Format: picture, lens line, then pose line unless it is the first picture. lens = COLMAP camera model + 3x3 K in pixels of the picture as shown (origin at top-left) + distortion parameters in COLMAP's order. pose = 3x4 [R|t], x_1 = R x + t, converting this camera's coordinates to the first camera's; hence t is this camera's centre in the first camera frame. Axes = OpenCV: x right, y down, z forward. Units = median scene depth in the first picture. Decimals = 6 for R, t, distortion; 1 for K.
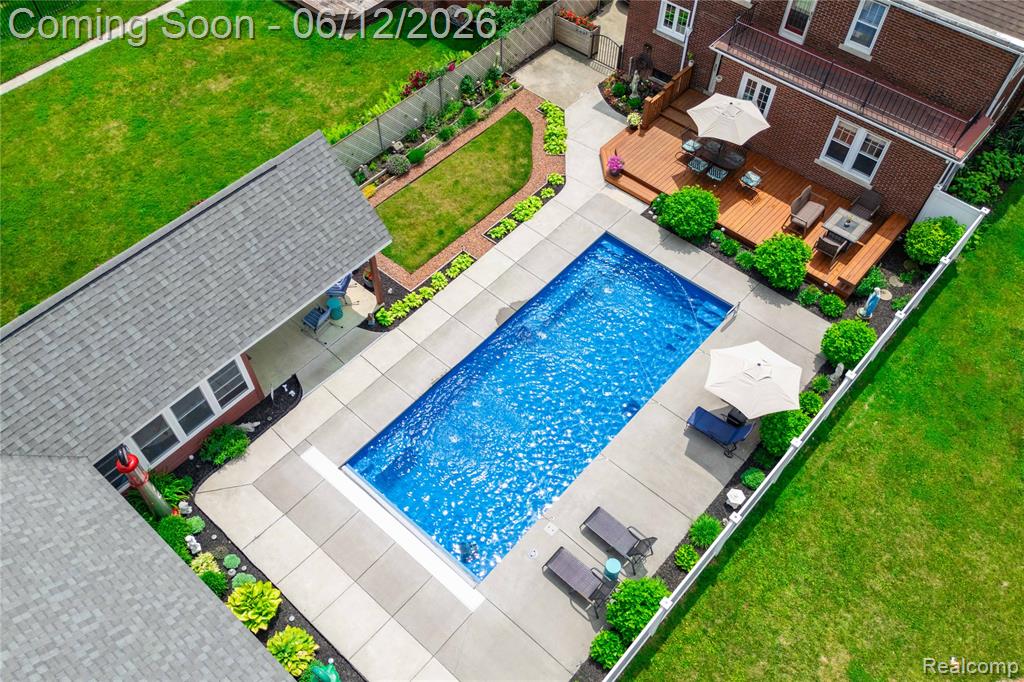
lens RADIAL K [[848.1, 0, 492.8], [0, 848.1, 365.8], [0, 0, 1]] dist [0.067167, -0.006068]
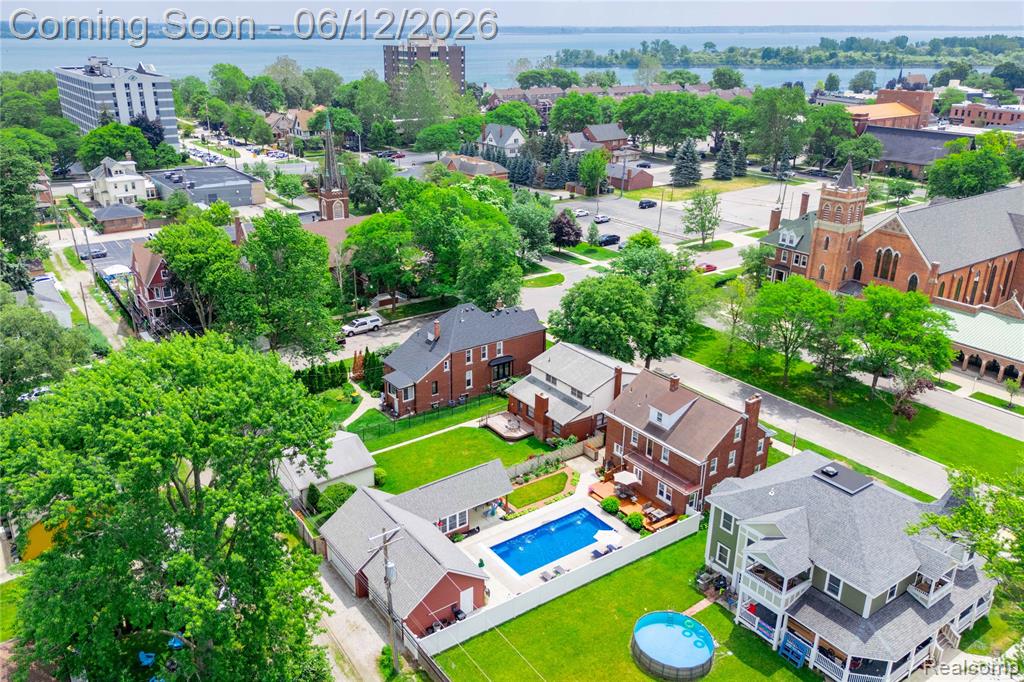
lens RADIAL K [[771.5, 0, 531.6], [0, 771.5, 341.3], [0, 0, 1]] dist [0.052078, -0.006027]
pose [[0.984499, 0.094370, -0.147840, 0.302303], [-0.158737, 0.837921, -0.522198, 0.813679], [0.074598, 0.537571, 0.839912, -1.646070]]
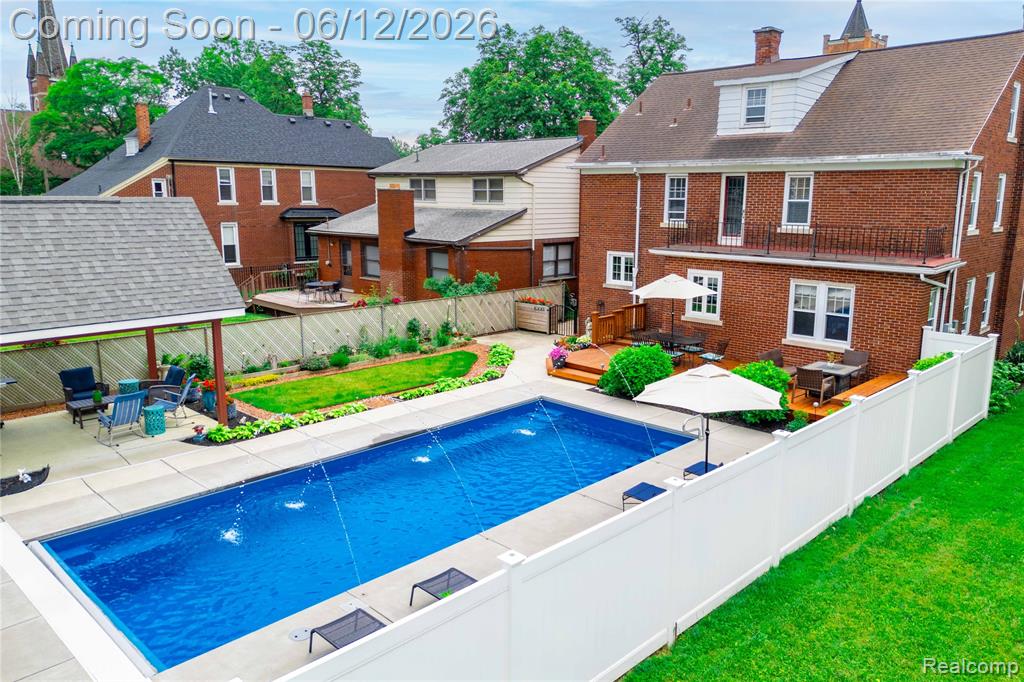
lens RADIAL K [[771.5, 0, 531.6], [0, 771.5, 341.3], [0, 0, 1]] dist [0.052078, -0.006027]
pose [[0.999341, 0.003530, -0.036127, 0.152352], [-0.027105, 0.734543, -0.678020, 0.307342], [0.024144, 0.678553, 0.734155, 0.425123]]
